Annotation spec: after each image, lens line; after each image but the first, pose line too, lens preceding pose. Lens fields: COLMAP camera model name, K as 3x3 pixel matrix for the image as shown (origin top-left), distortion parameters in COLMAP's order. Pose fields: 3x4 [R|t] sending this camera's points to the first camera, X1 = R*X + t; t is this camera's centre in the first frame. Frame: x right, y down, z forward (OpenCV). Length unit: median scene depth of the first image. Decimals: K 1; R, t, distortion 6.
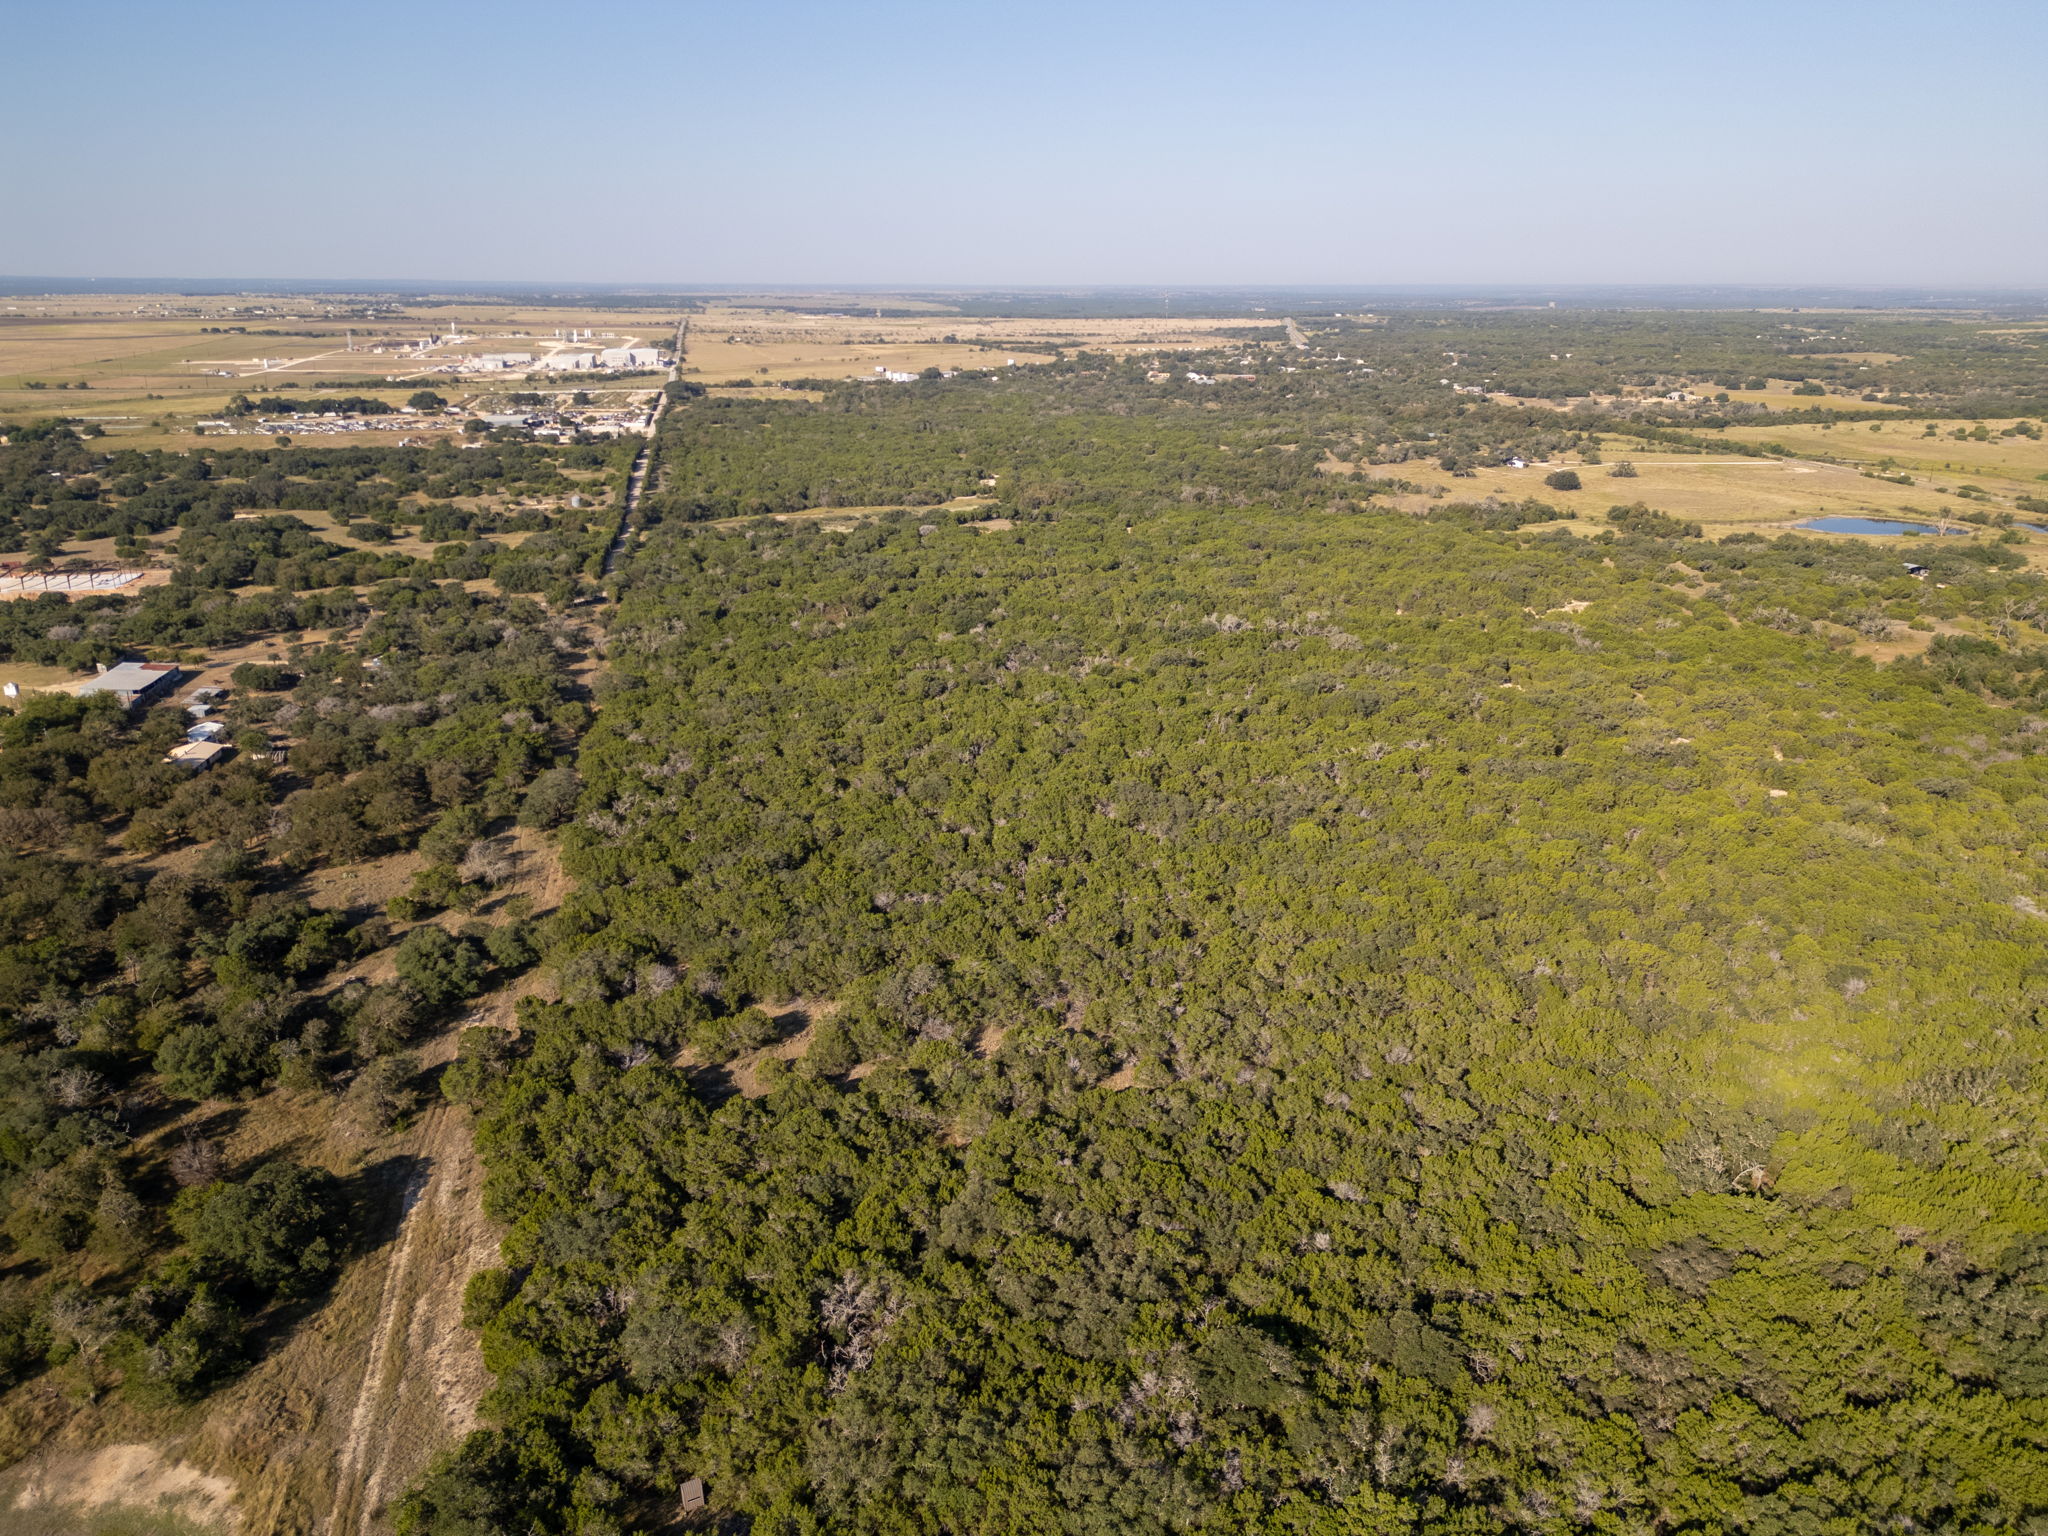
lens RADIAL K [[1440.3, 0, 1023.2], [0, 1440.3, 796.5], [0, 0, 1]] dist [0.084779, -0.074962]
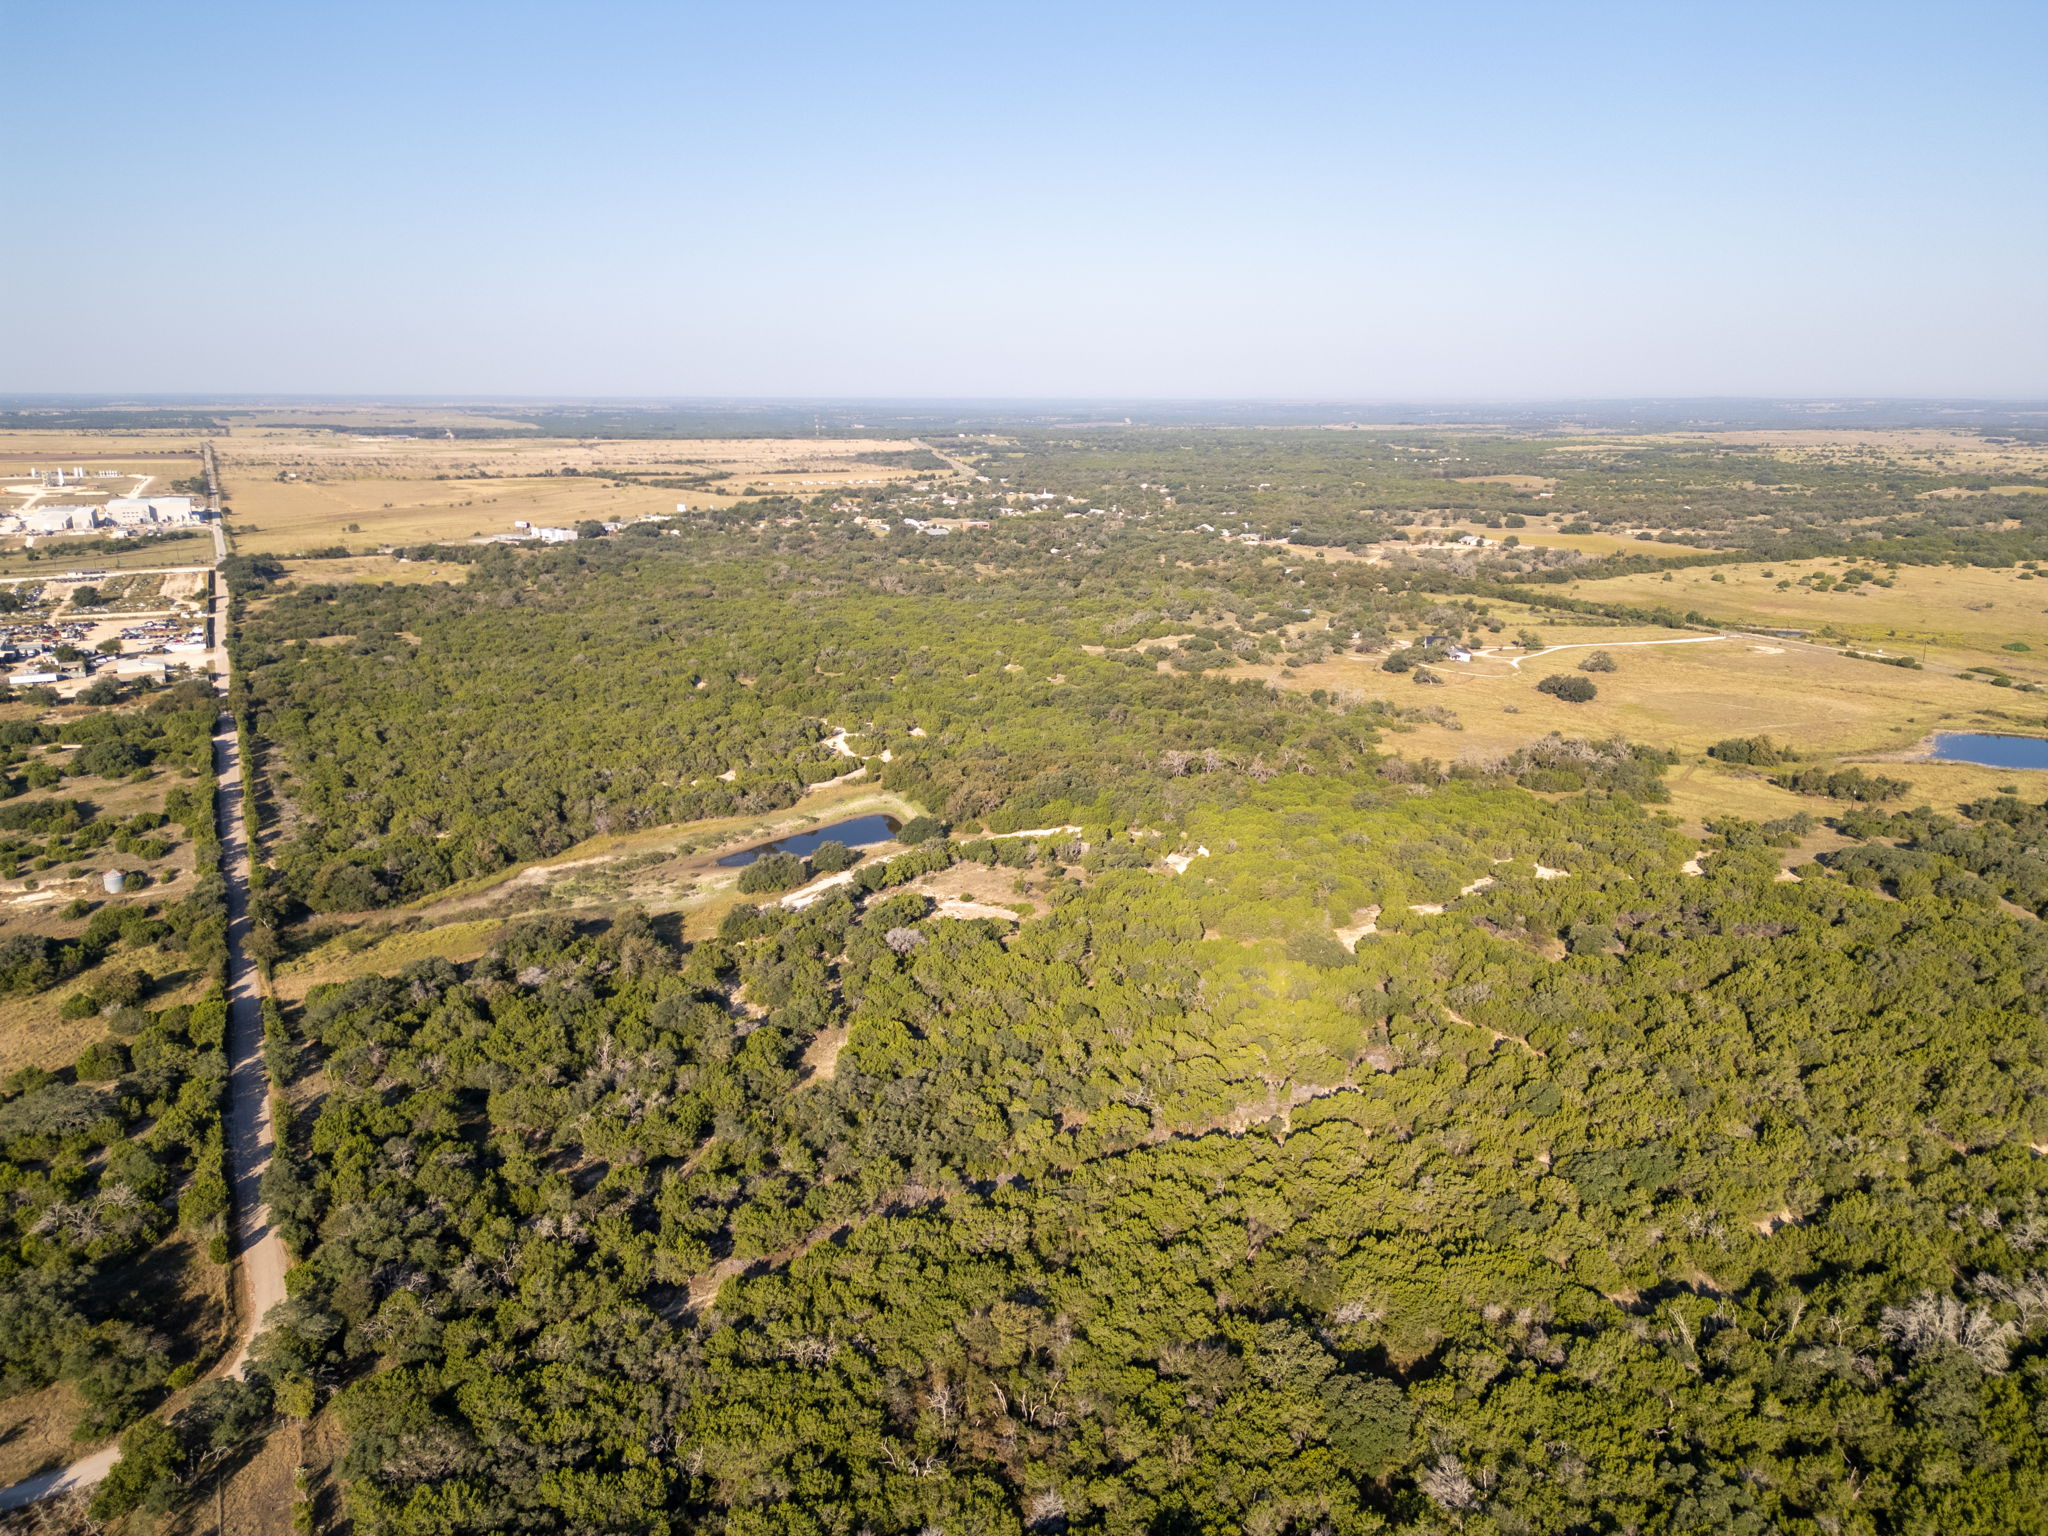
lens RADIAL K [[1440.3, 0, 1023.8], [0, 1440.3, 786.5], [0, 0, 1]] dist [0.084779, -0.074962]
pose [[0.958913, -0.077036, 0.273041, -0.069624], [0.097399, 0.993325, -0.061805, -0.086992], [-0.266457, 0.085859, 0.960015, 0.207548]]
